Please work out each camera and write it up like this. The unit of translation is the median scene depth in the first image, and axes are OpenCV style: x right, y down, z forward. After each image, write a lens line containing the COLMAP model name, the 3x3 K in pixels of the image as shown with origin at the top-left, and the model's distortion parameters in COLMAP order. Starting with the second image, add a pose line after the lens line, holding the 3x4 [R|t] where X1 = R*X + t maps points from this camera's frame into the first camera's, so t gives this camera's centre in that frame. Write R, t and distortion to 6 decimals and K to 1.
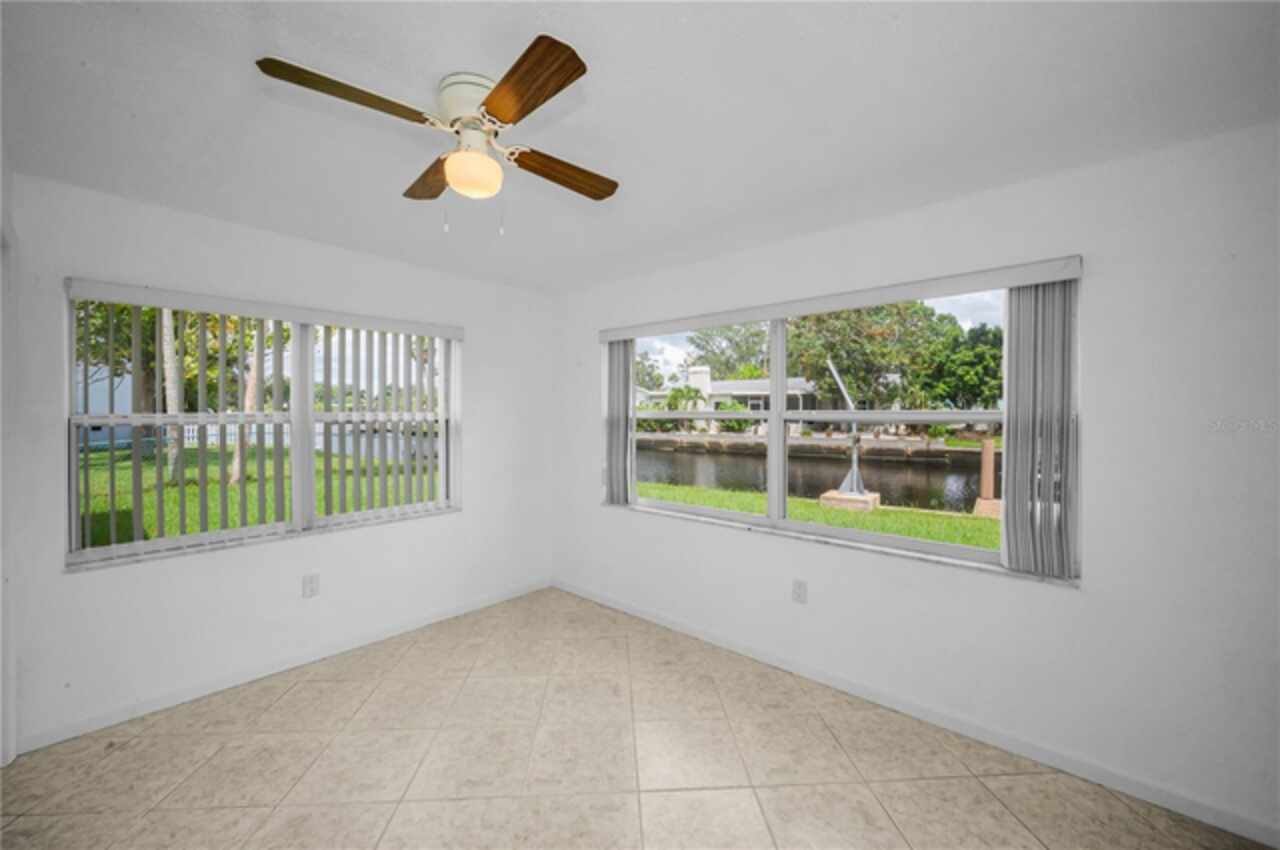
lens RADIAL K [[514.8, 0, 642.3], [0, 514.8, 420.2], [0, 0, 1]] dist [0.000542, 0.000118]
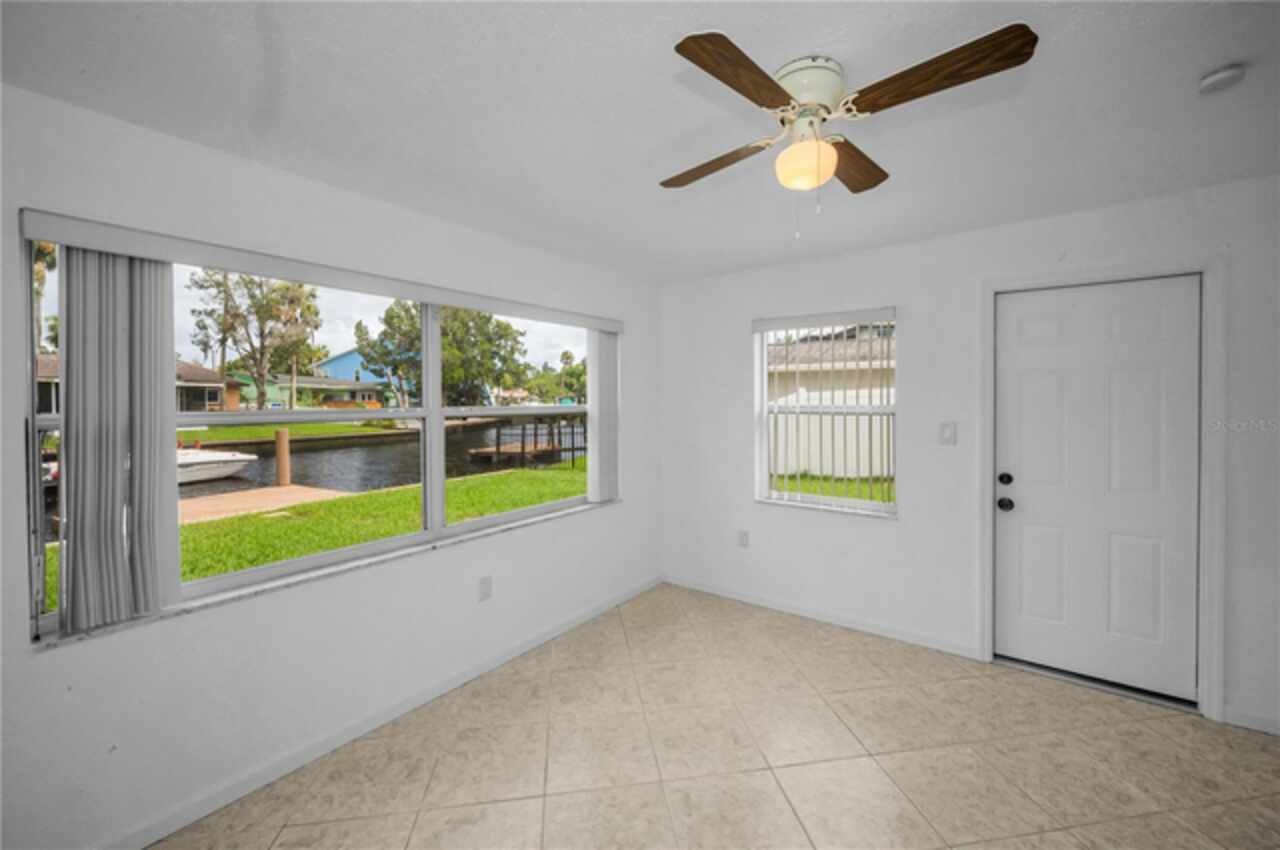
lens RADIAL K [[518.1, 0, 641.3], [0, 518.1, 398.6], [0, 0, 1]] dist [0.000153, 0.000084]
pose [[-0.103670, 0.000913, 0.994611, -0.730842], [0.013415, 0.999910, 0.000480, -0.031384], [-0.994521, 0.013392, -0.103673, 0.802697]]
